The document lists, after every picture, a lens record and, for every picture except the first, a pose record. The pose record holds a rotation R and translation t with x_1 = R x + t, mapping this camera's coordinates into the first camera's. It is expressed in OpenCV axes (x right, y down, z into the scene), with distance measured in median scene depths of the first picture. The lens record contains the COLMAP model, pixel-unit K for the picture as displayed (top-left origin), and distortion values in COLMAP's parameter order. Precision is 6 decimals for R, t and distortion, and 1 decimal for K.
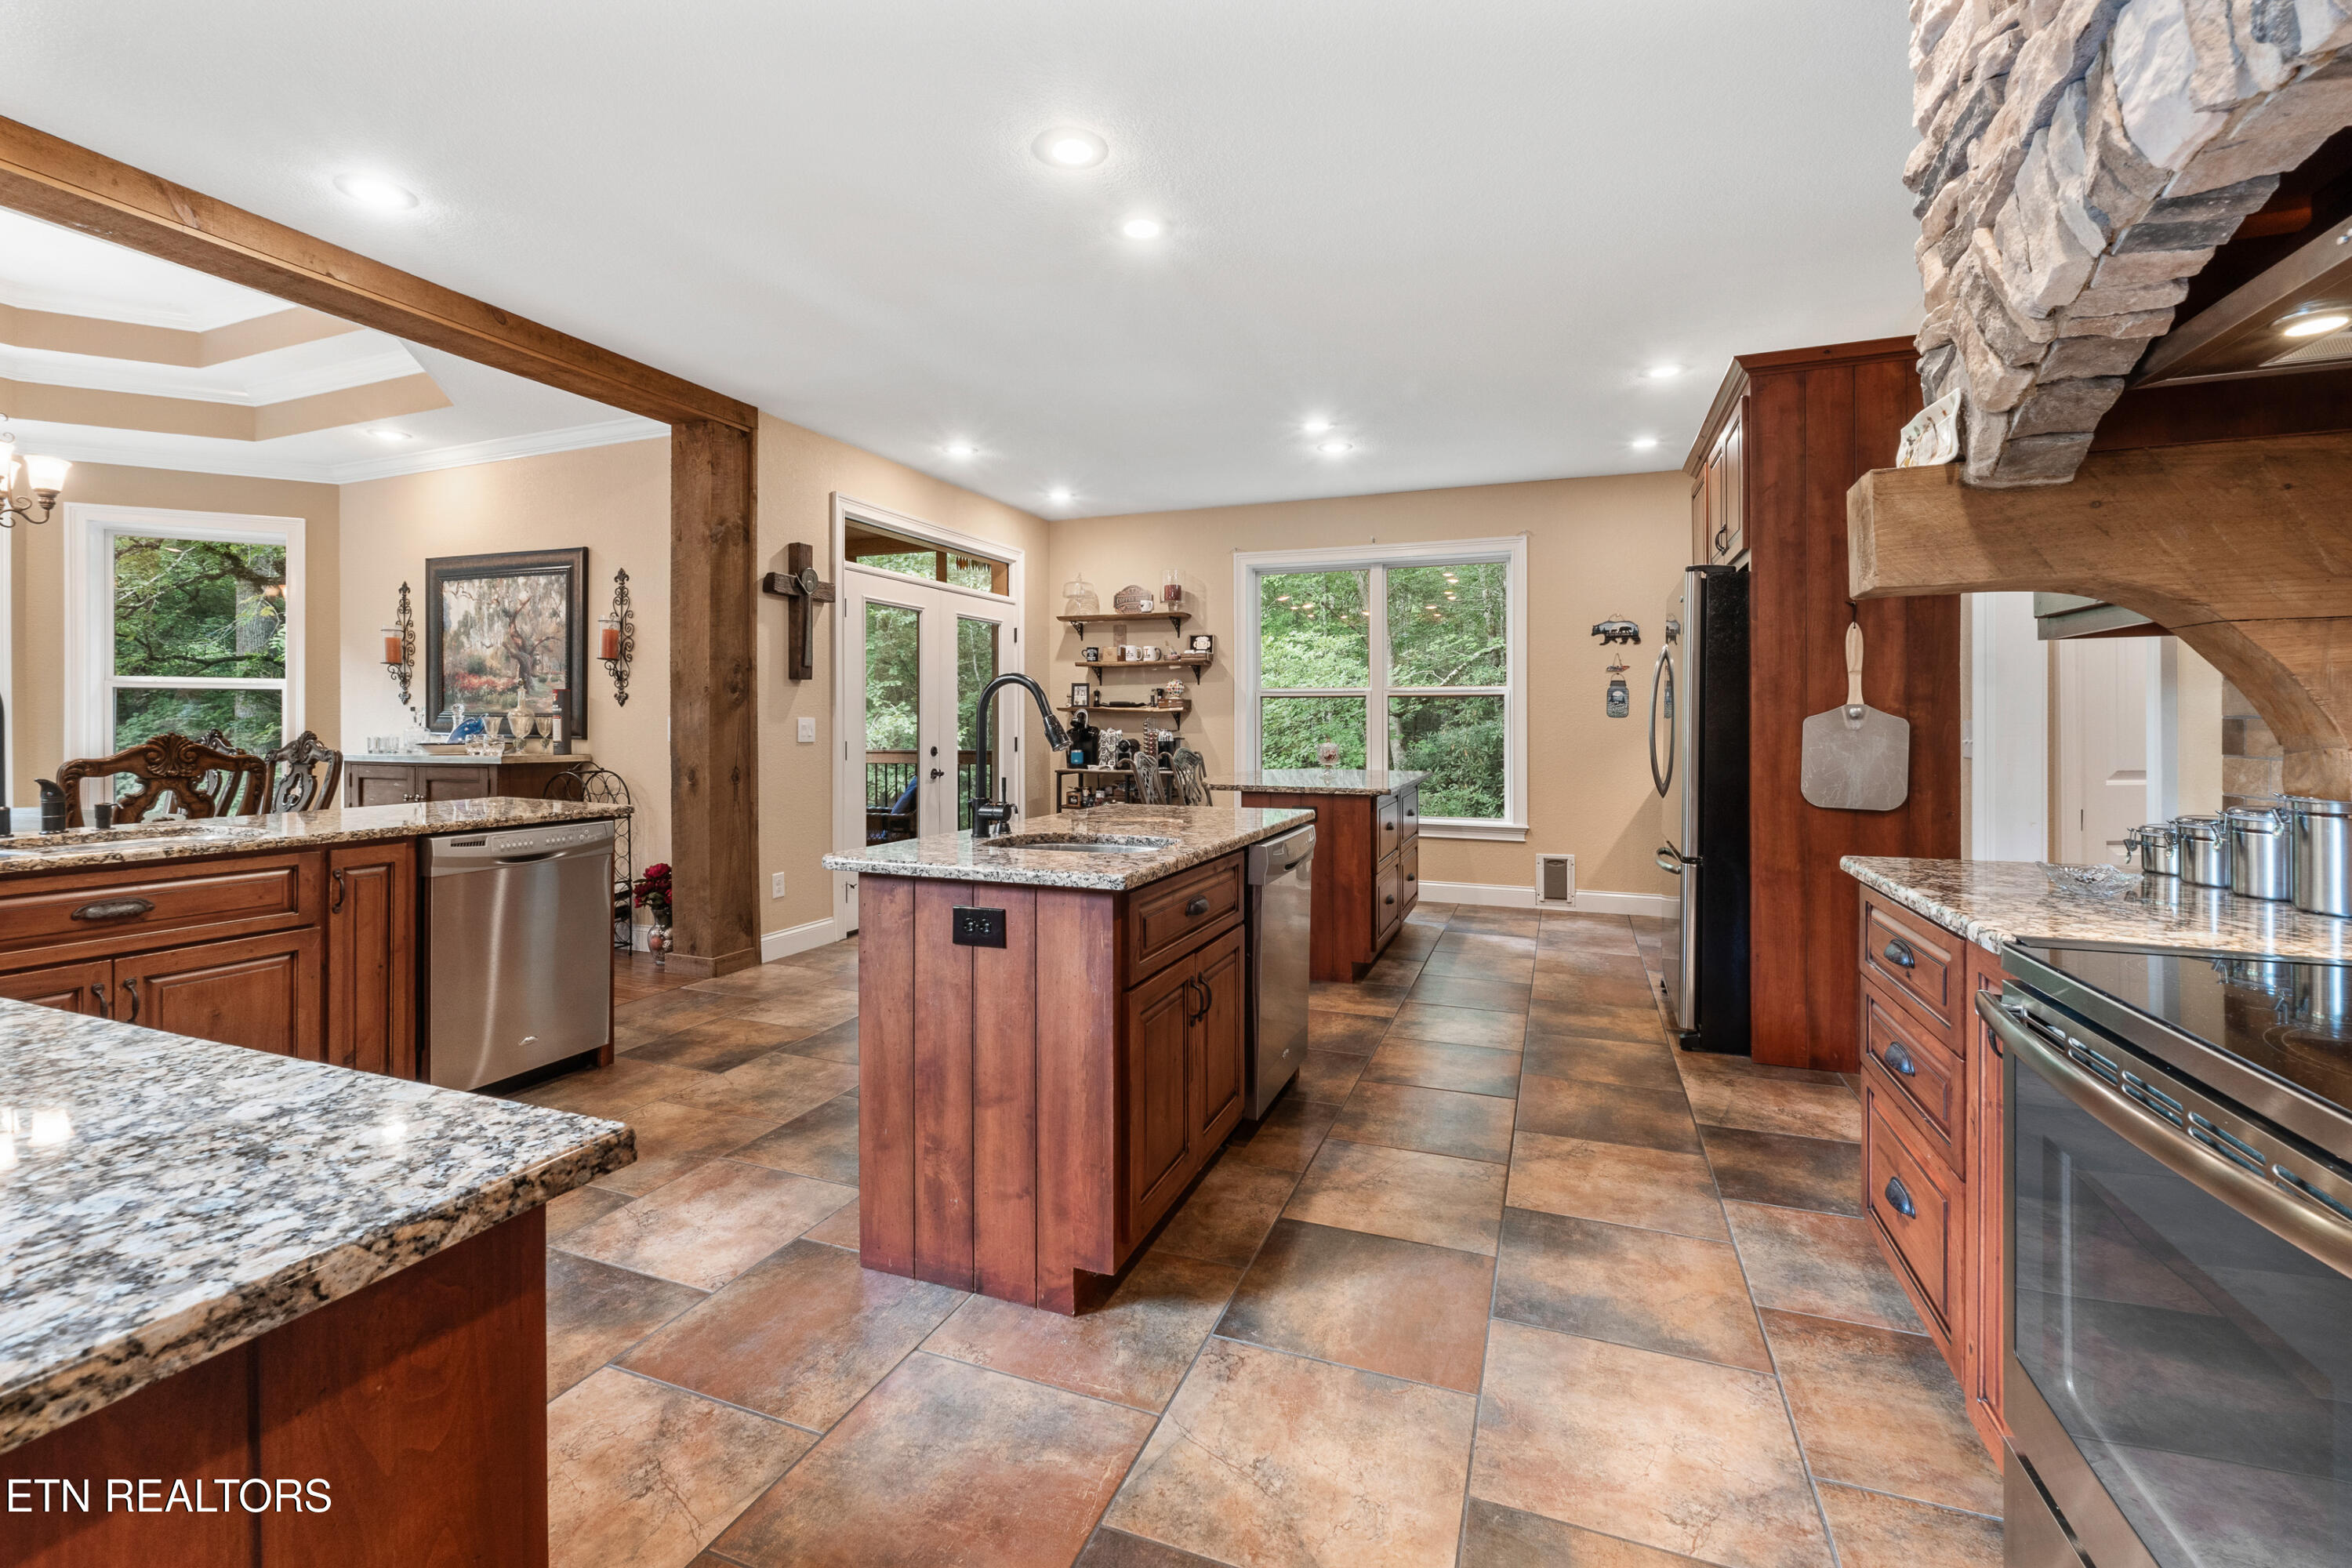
lens RADIAL K [[1001.1, 0, 1175.5], [0, 1001.1, 733.7], [0, 0, 1]] dist [-0.001652, -0.000262]
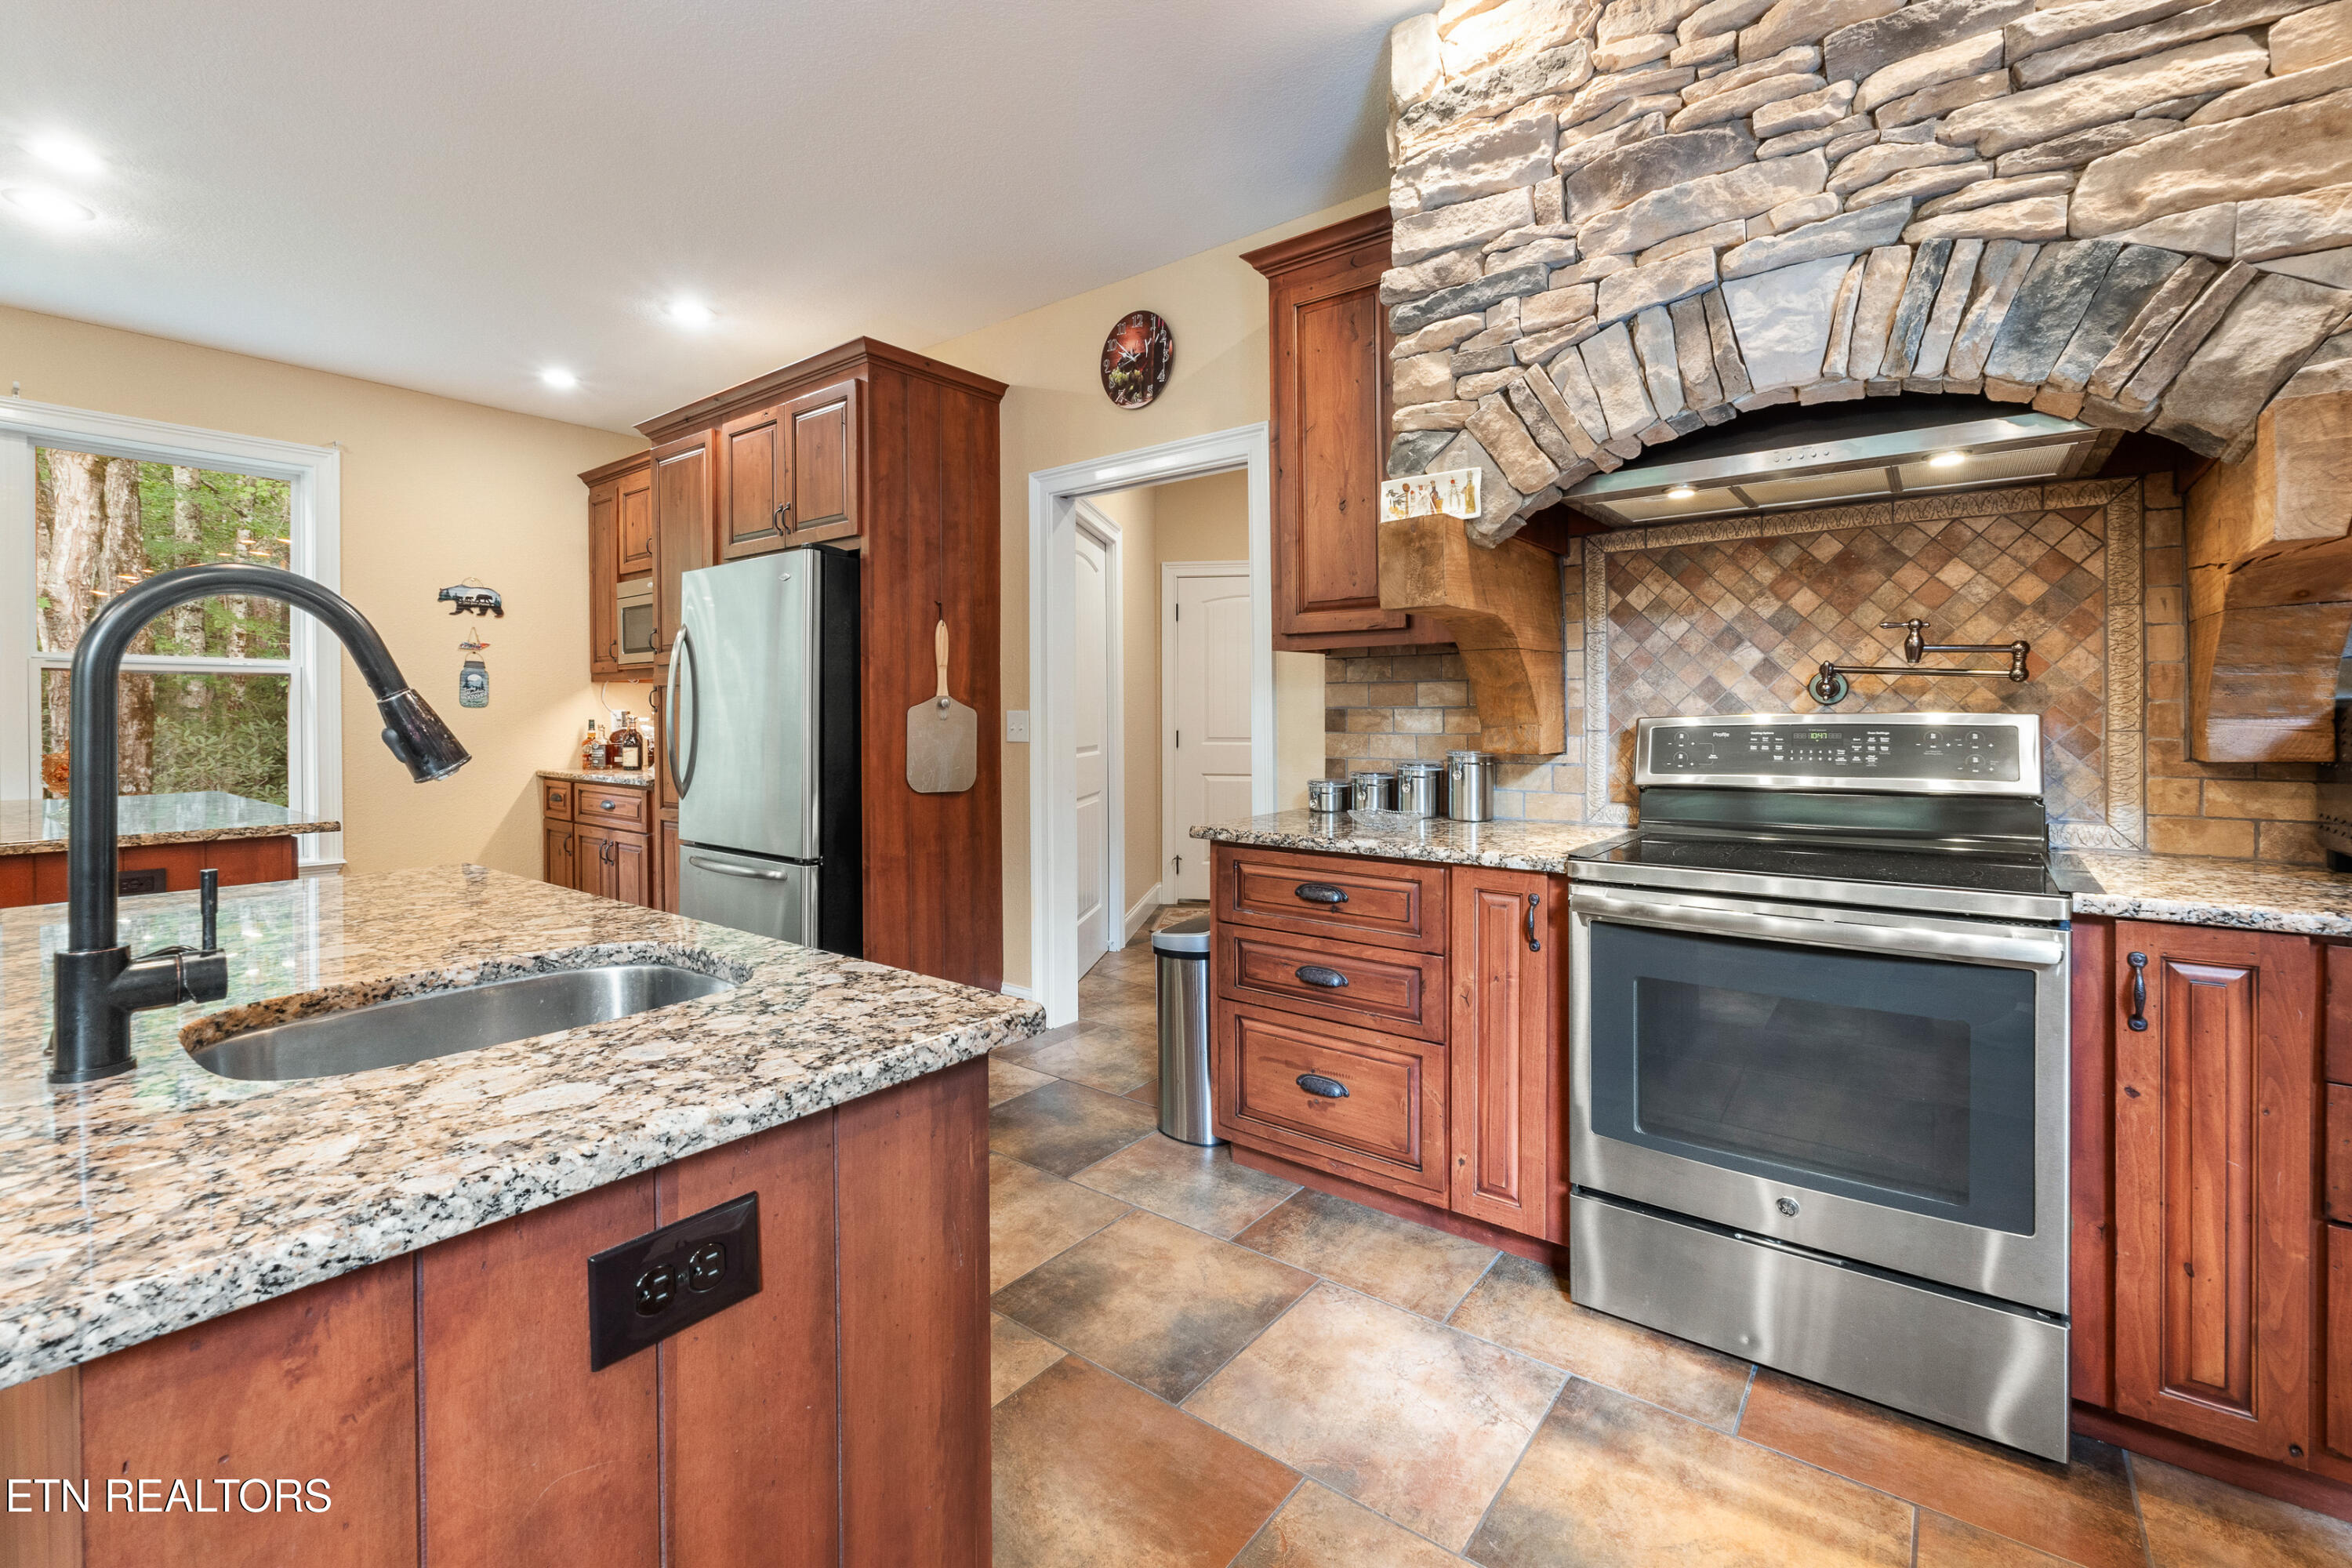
lens RADIAL K [[1006.1, 0, 1179.9], [0, 1006.1, 719.7], [0, 0, 1]] dist [-0.010366, -0.000012]
pose [[0.290355, -0.008048, 0.956885, -0.357134], [0.013816, 0.999896, 0.004217, -0.005142], [-0.956819, 0.011996, 0.290436, 0.531676]]
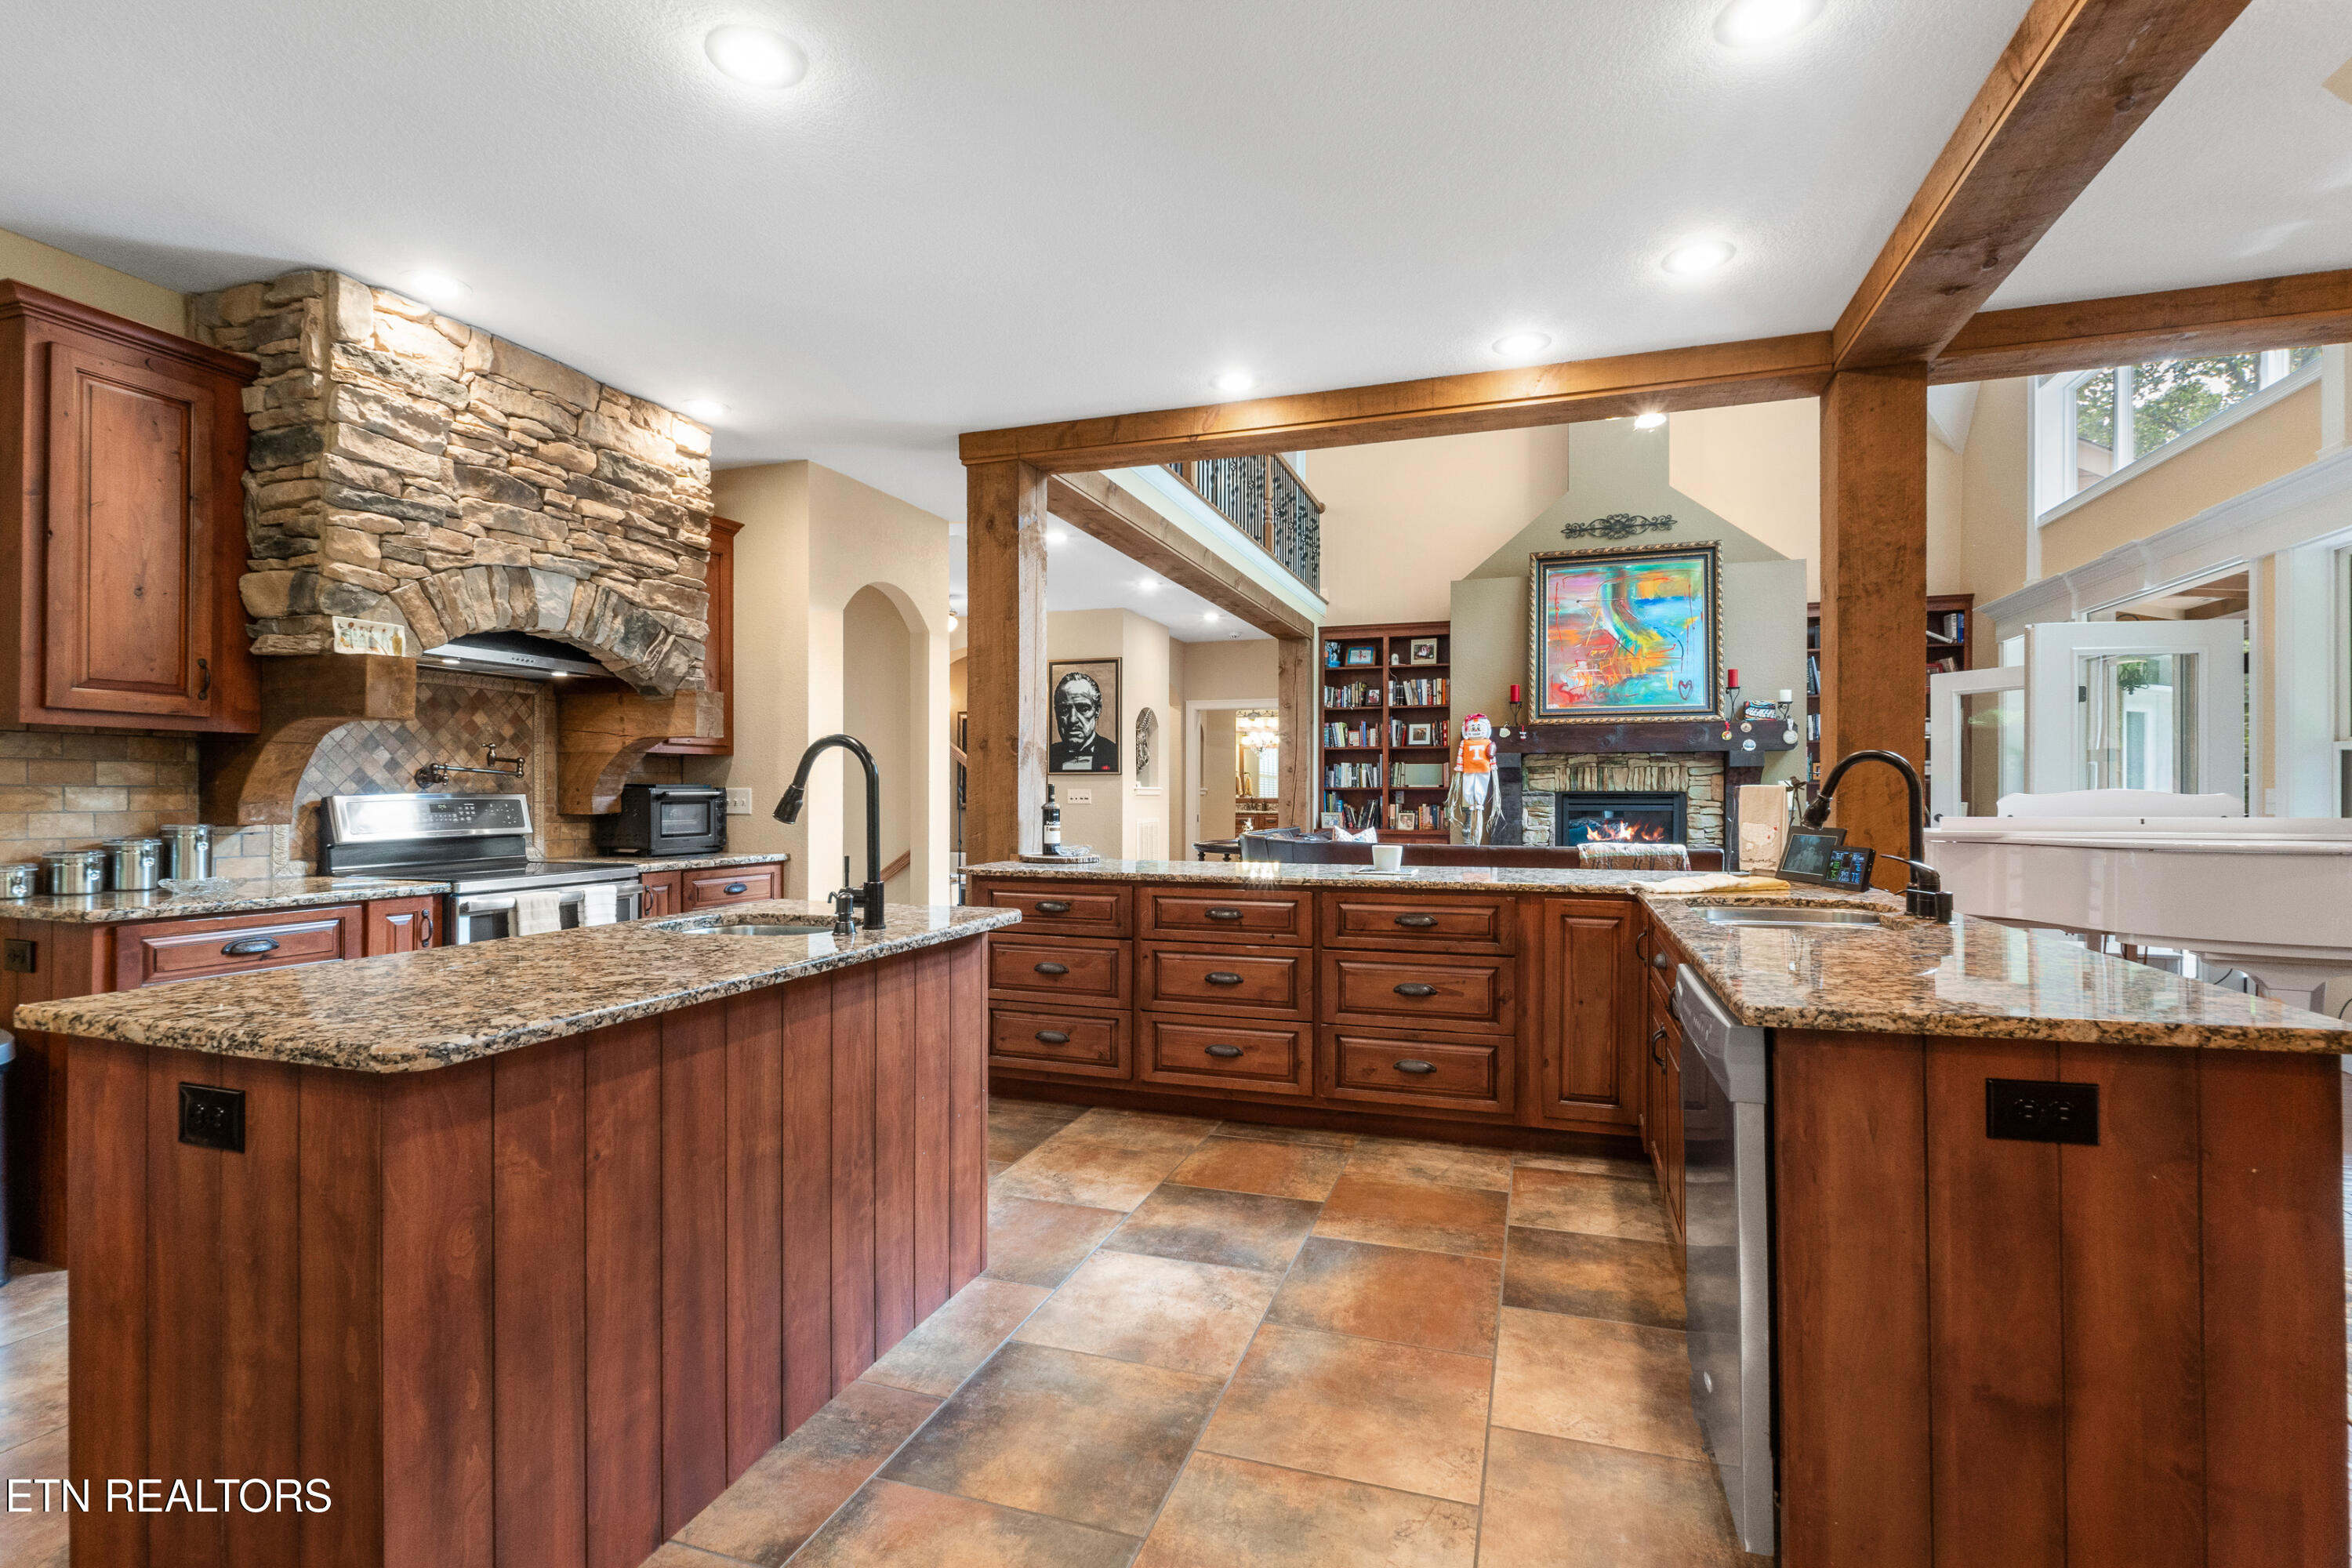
lens RADIAL K [[1088.5, 0, 1176.0], [0, 1088.5, 784.0], [0, 0, 1]] dist [-0.000065, -0.000031]
pose [[-0.999046, -0.002871, -0.043575, -0.374249], [-0.002917, 0.999995, 0.000971, -0.016298], [0.043572, 0.001097, -0.999050, 1.770822]]
